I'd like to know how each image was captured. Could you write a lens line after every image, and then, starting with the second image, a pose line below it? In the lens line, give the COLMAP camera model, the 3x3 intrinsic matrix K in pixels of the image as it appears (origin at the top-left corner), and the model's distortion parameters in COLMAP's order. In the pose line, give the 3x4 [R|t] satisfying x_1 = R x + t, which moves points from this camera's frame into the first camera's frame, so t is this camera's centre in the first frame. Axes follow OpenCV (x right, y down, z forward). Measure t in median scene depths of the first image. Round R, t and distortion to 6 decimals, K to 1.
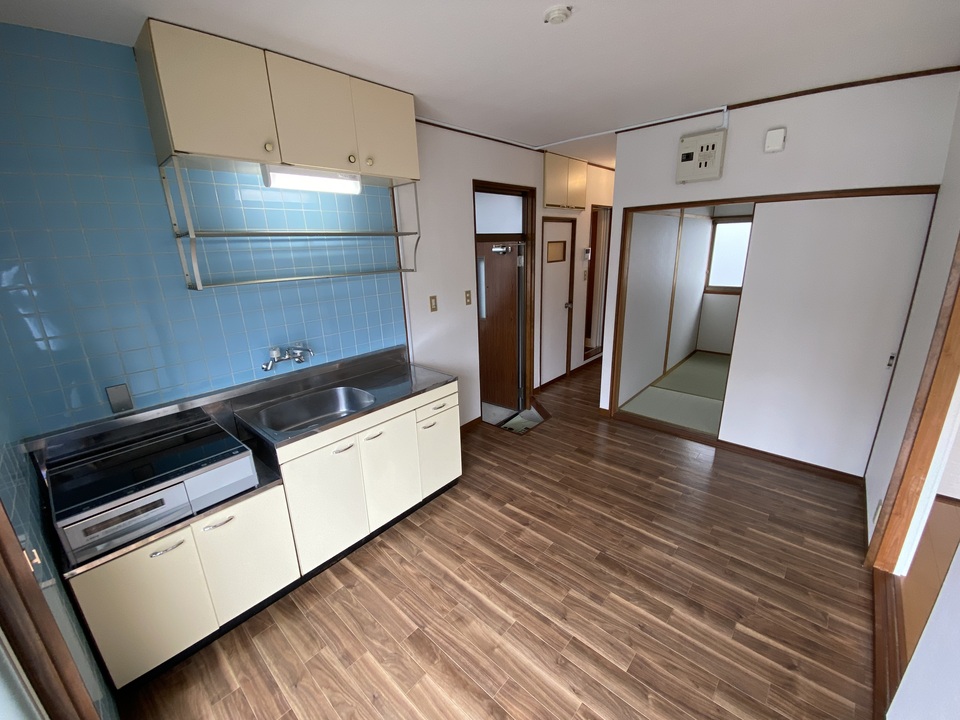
lens RADIAL K [[388.9, 0, 477.9], [0, 388.9, 361.6], [0, 0, 1]] dist [0.014873, -0.016214]
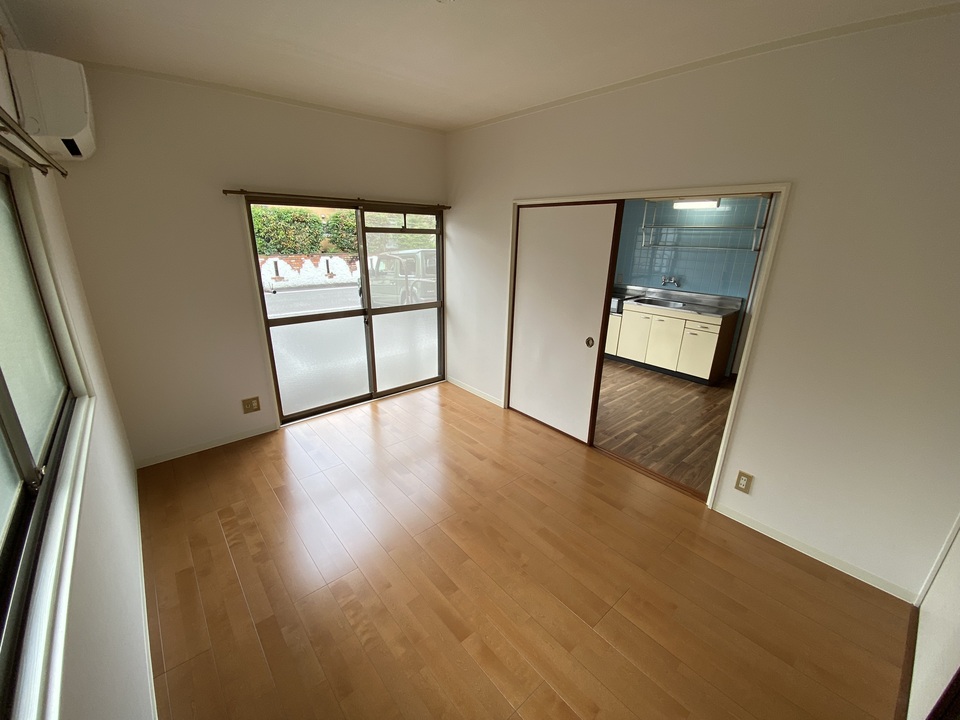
lens RADIAL K [[388.9, 0, 481.1], [0, 388.9, 361.0], [0, 0, 1]] dist [0.014873, -0.016214]
pose [[-0.119666, 0.342067, -0.932025, 1.992267], [-0.299499, 0.882599, 0.362380, -0.099852], [0.946562, 0.322505, -0.003168, 0.118513]]
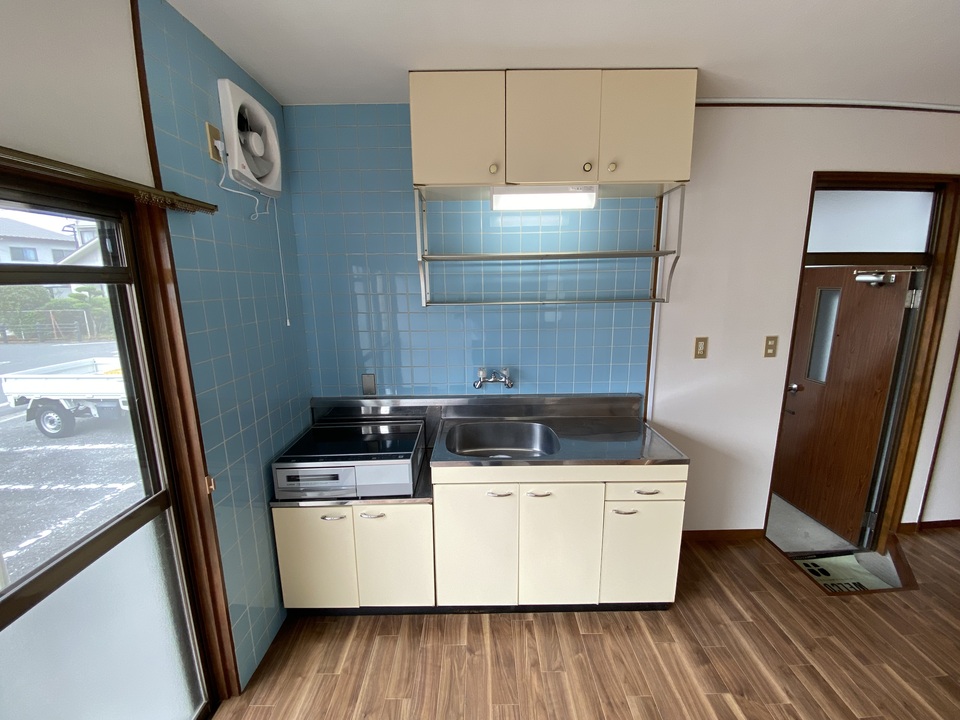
lens RADIAL K [[388.9, 0, 477.9], [0, 388.9, 361.3], [0, 0, 1]] dist [0.014873, -0.016214]
pose [[0.673393, 0.167967, -0.719951, 0.188635], [-0.220756, 0.975103, 0.021014, -0.070734], [0.705556, 0.144782, 0.693707, 0.292929]]
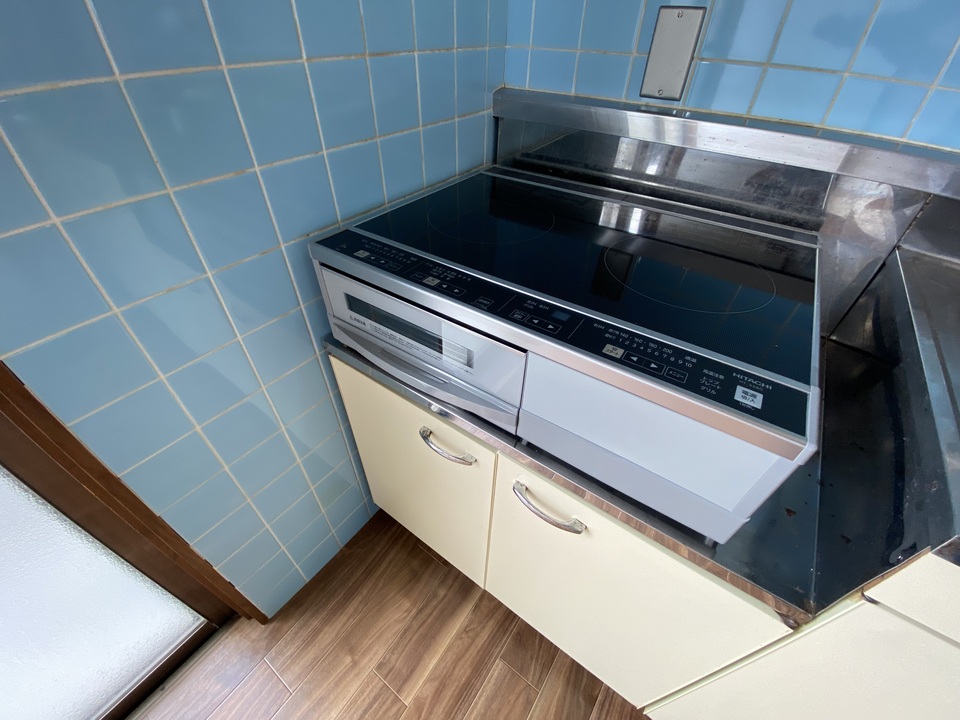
lens RADIAL K [[388.9, 0, 478.3], [0, 388.9, 362.9], [0, 0, 1]] dist [0.014873, -0.016214]
pose [[0.111902, 0.685293, -0.719619, -0.391692], [-0.305185, 0.712871, 0.631409, 0.104426], [0.945696, 0.148961, 0.288913, 0.628363]]
